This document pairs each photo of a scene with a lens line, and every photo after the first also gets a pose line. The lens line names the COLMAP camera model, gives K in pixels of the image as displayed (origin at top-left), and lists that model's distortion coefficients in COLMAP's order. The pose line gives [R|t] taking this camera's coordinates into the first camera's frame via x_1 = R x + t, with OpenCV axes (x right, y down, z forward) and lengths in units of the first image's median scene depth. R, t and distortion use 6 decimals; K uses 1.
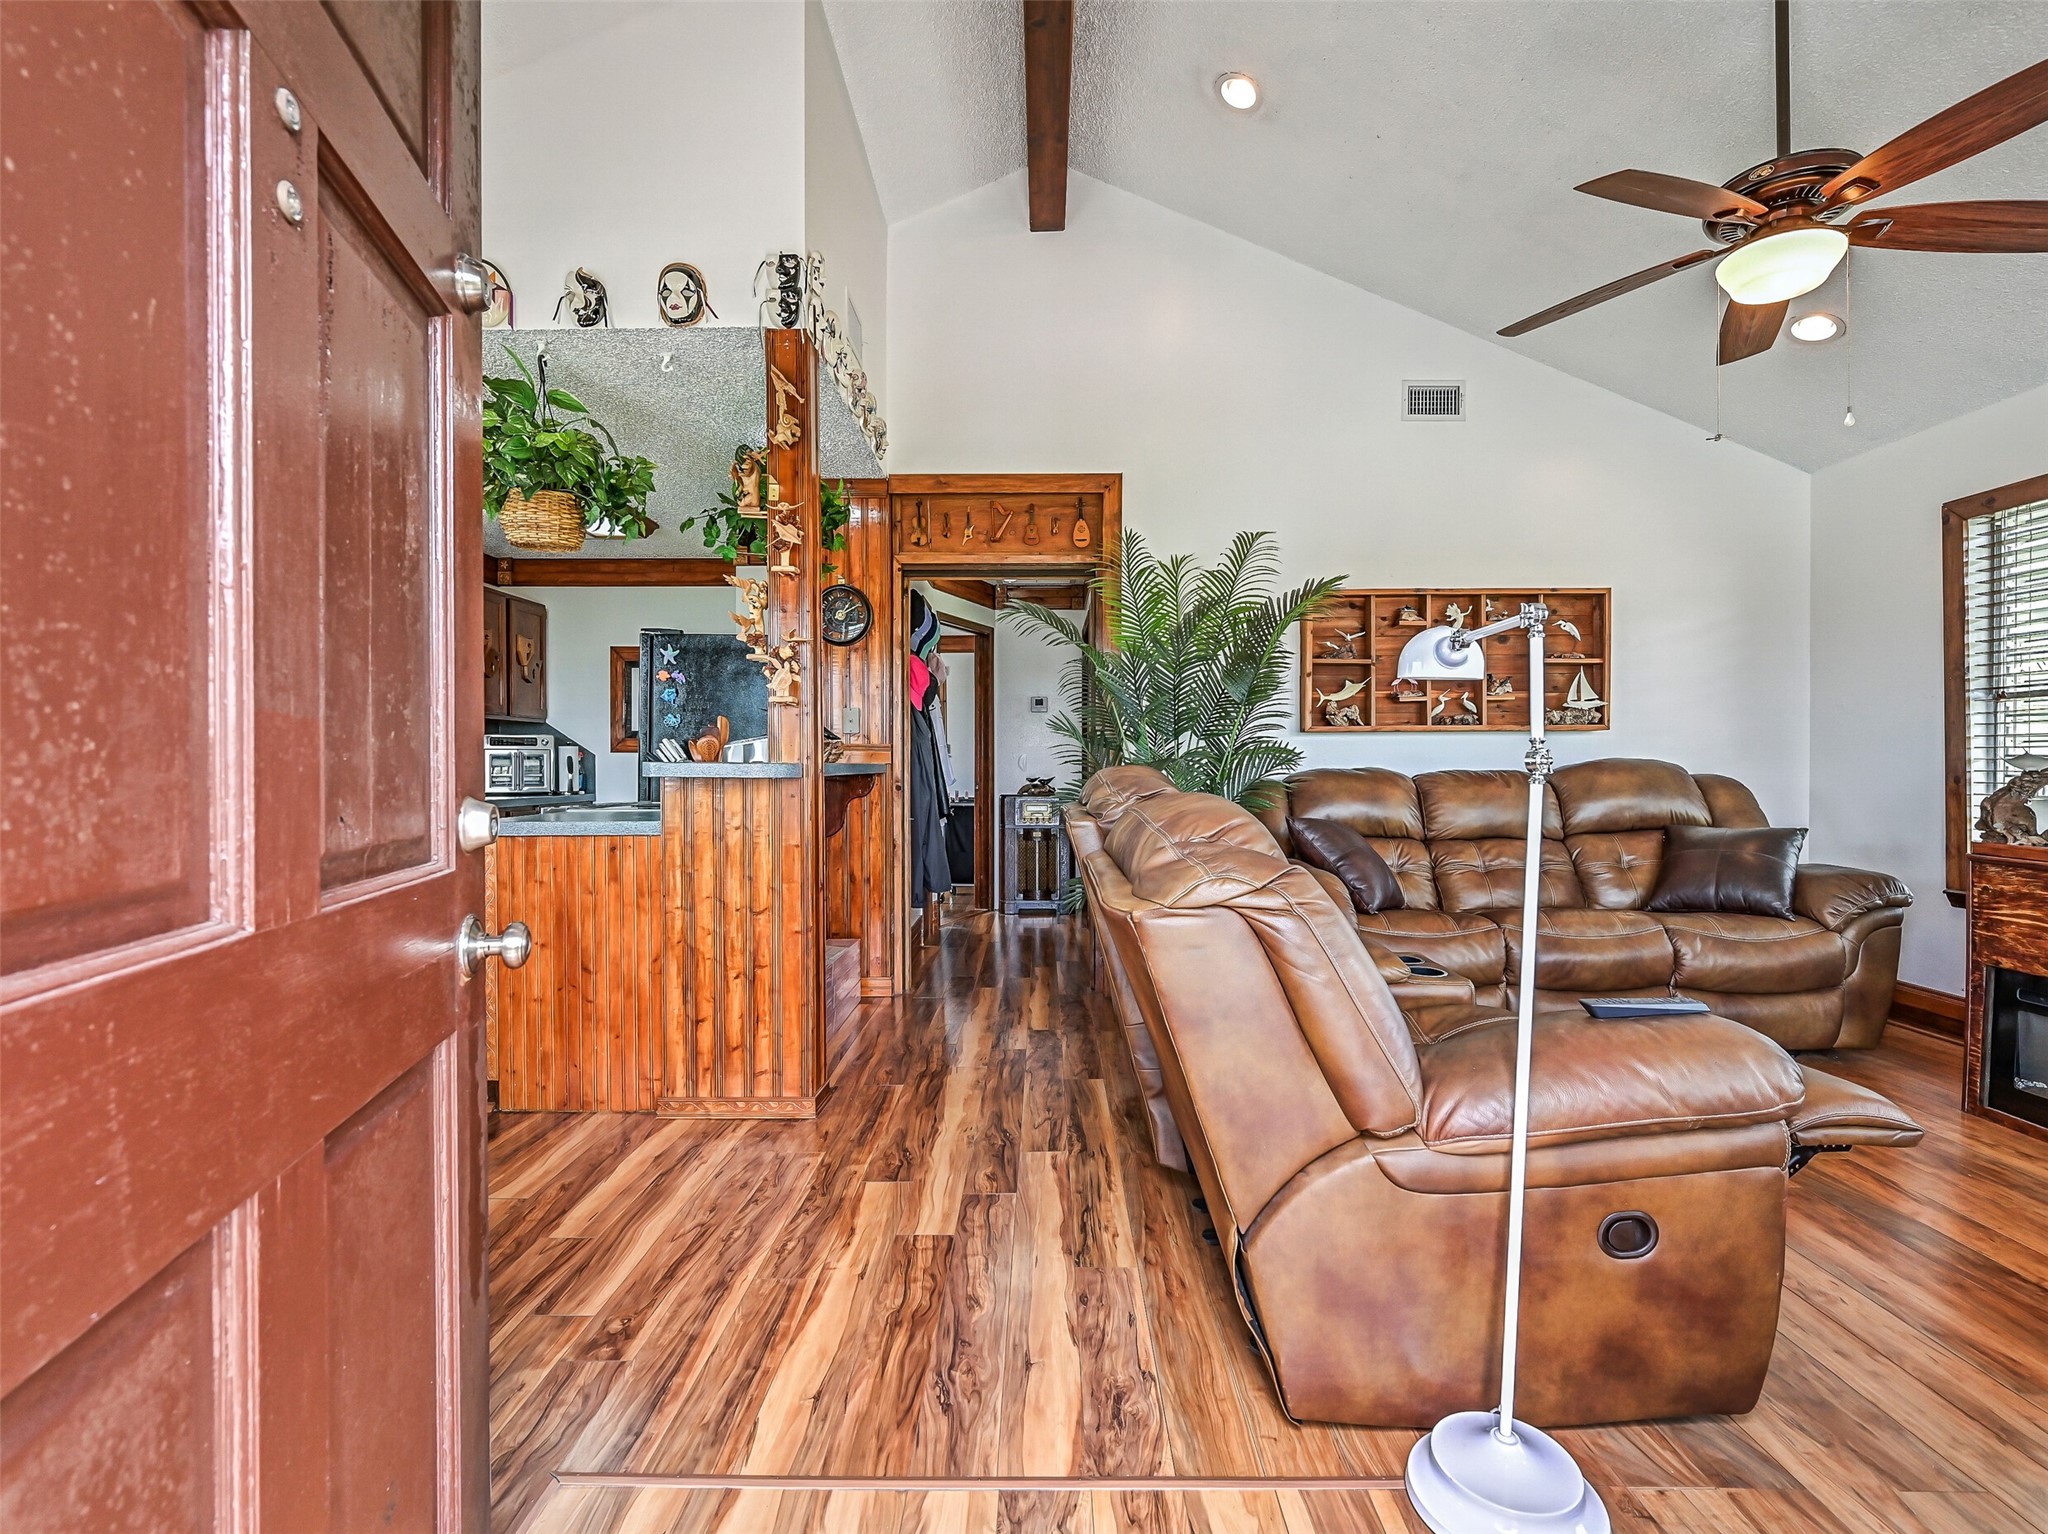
lens RADIAL K [[938.9, 0, 1036.1], [0, 938.9, 773.1], [0, 0, 1]] dist [-0.000440, -0.000507]
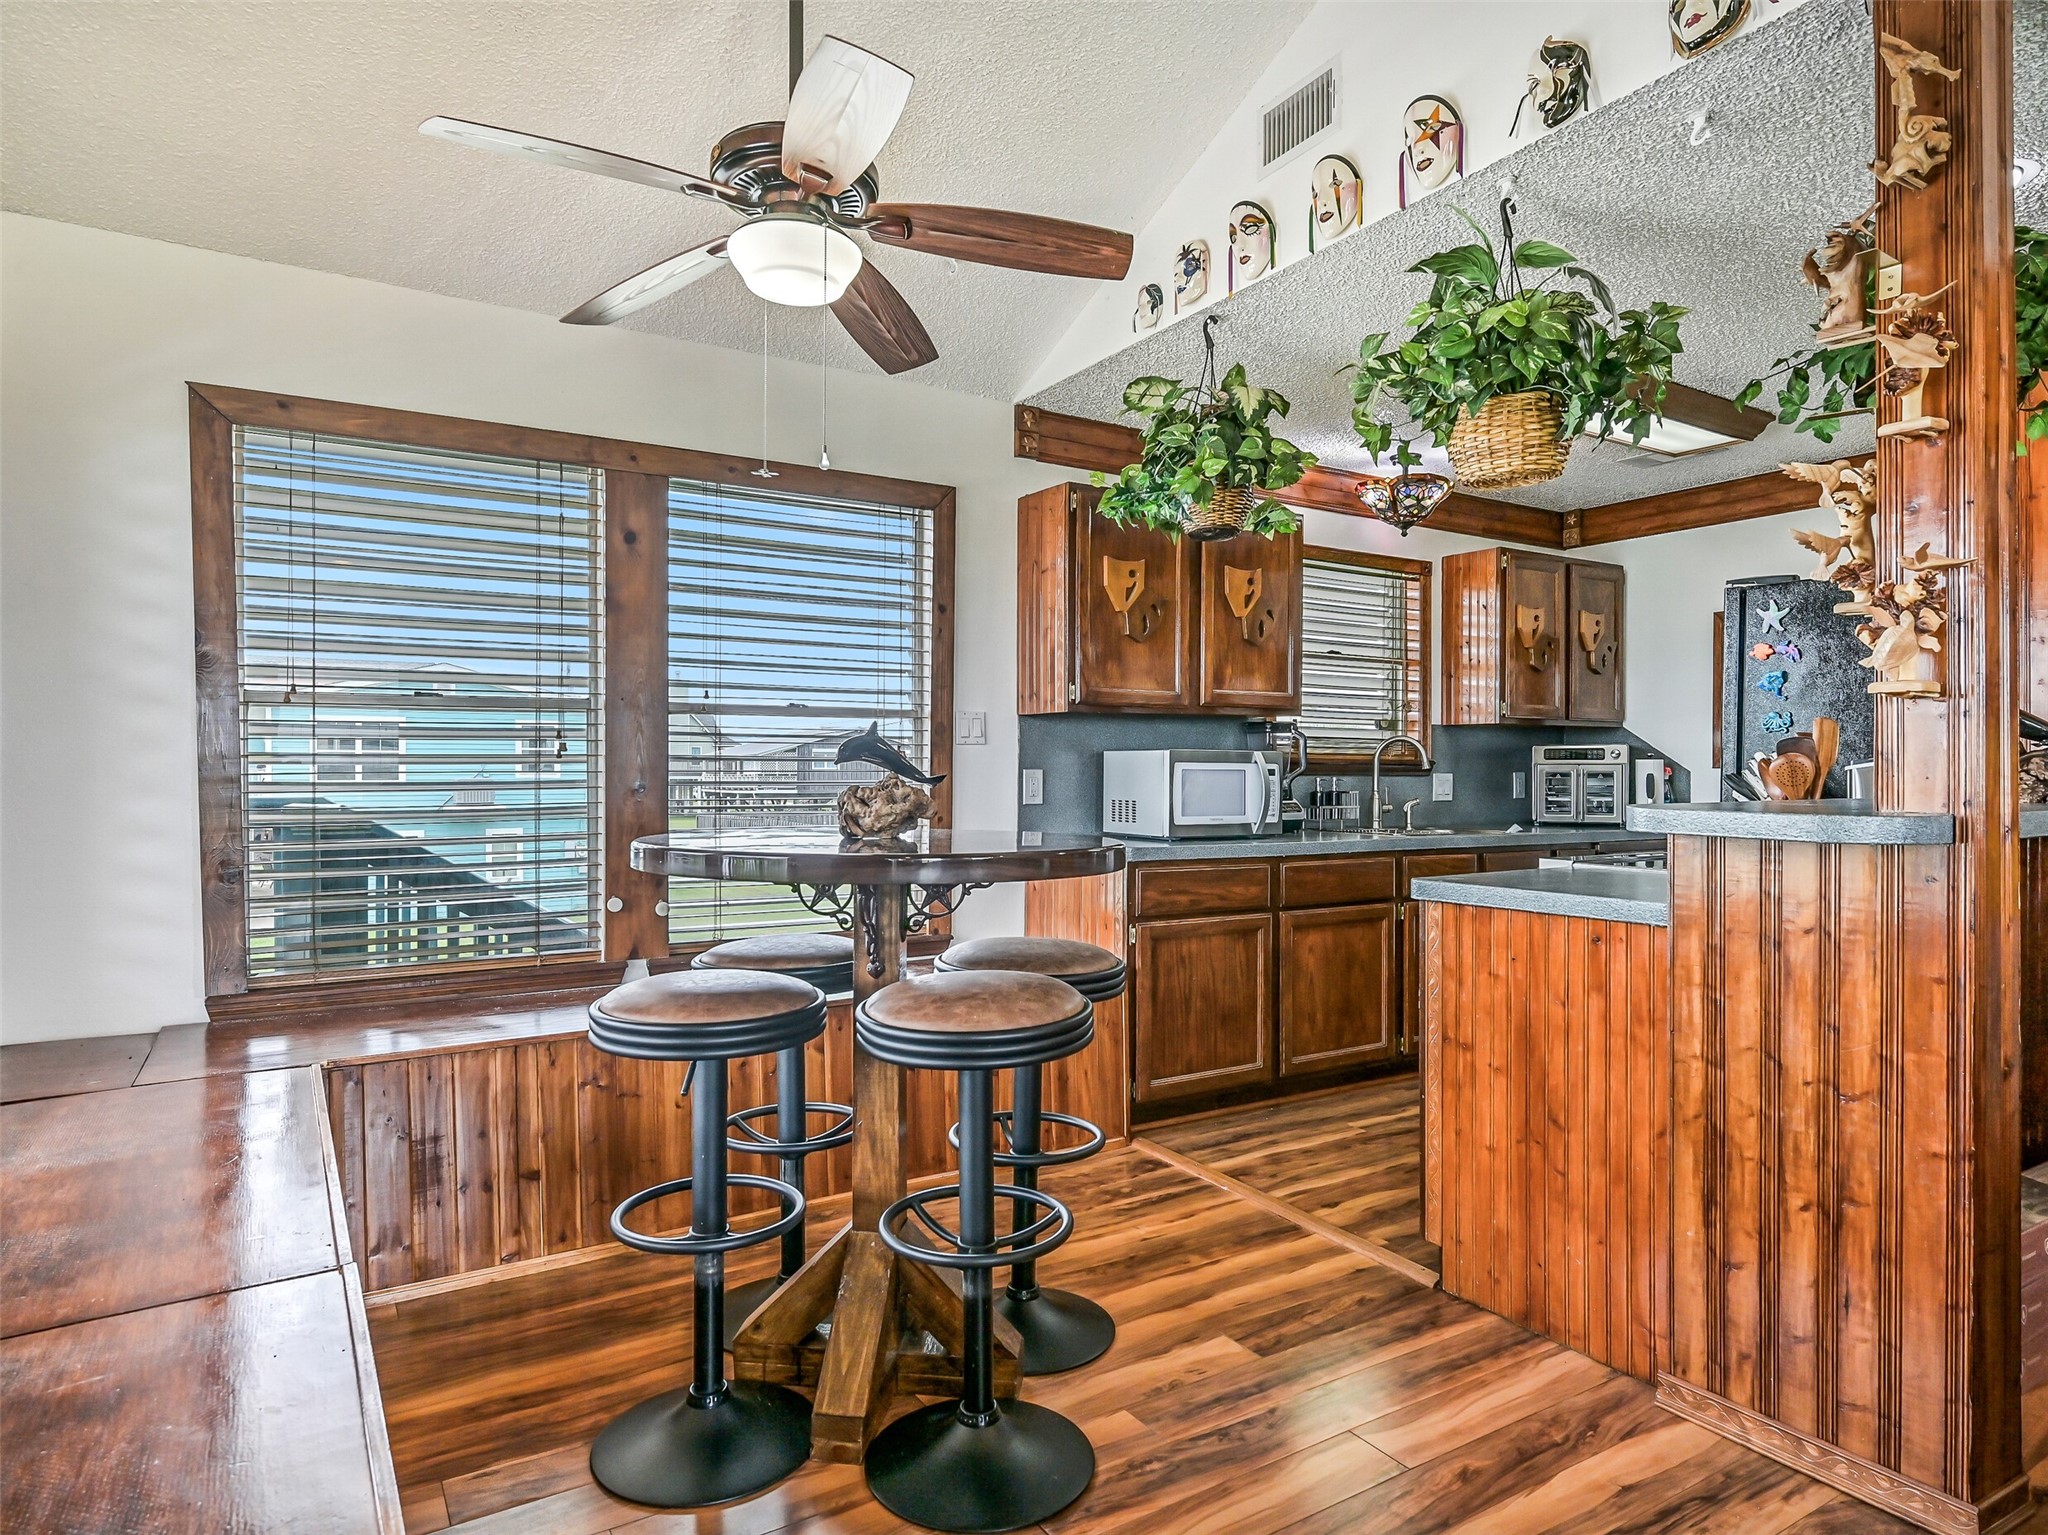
lens RADIAL K [[1185.0, 0, 1038.4], [0, 1185.0, 772.3], [0, 0, 1]] dist [0.001469, -0.001500]
pose [[0.541314, 0.004518, -0.840808, 0.009398], [-0.010598, 0.999943, -0.001450, -0.018779], [0.840754, 0.009696, 0.541331, 0.187869]]
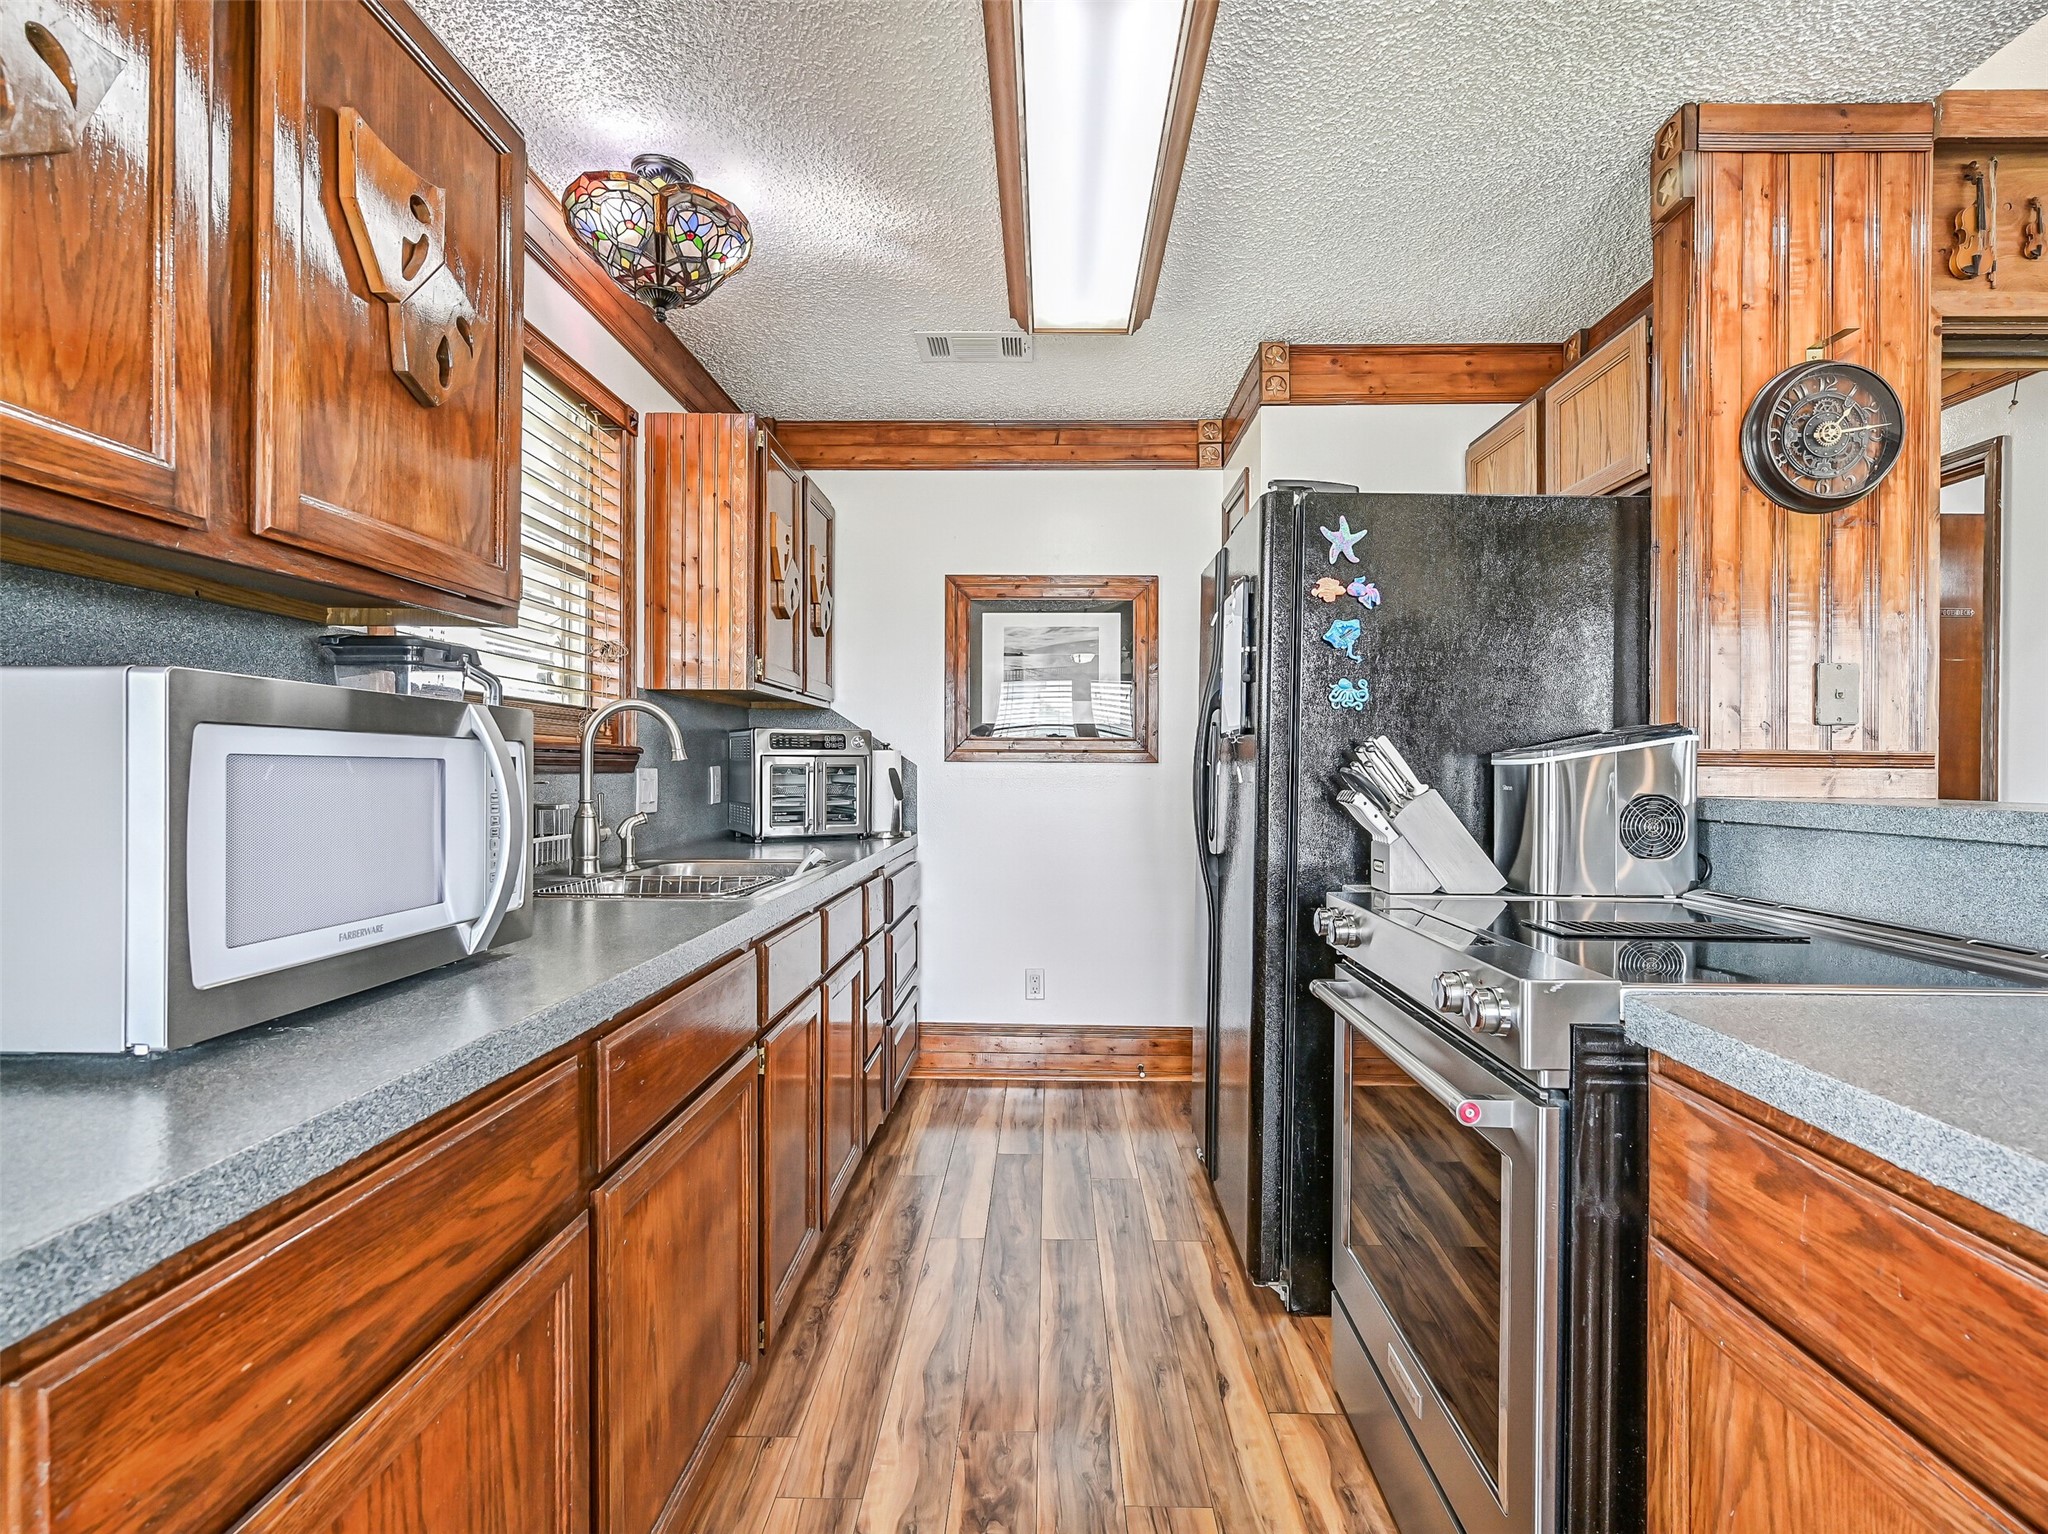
lens RADIAL K [[977.1, 0, 1052.2], [0, 977.1, 767.2], [0, 0, 1]] dist [0.002953, 0.000025]
pose [[0.999984, 0.003868, -0.004192, -0.595018], [-0.003909, 0.999946, -0.009640, -0.020082], [0.004154, 0.009656, 0.999945, 0.630831]]
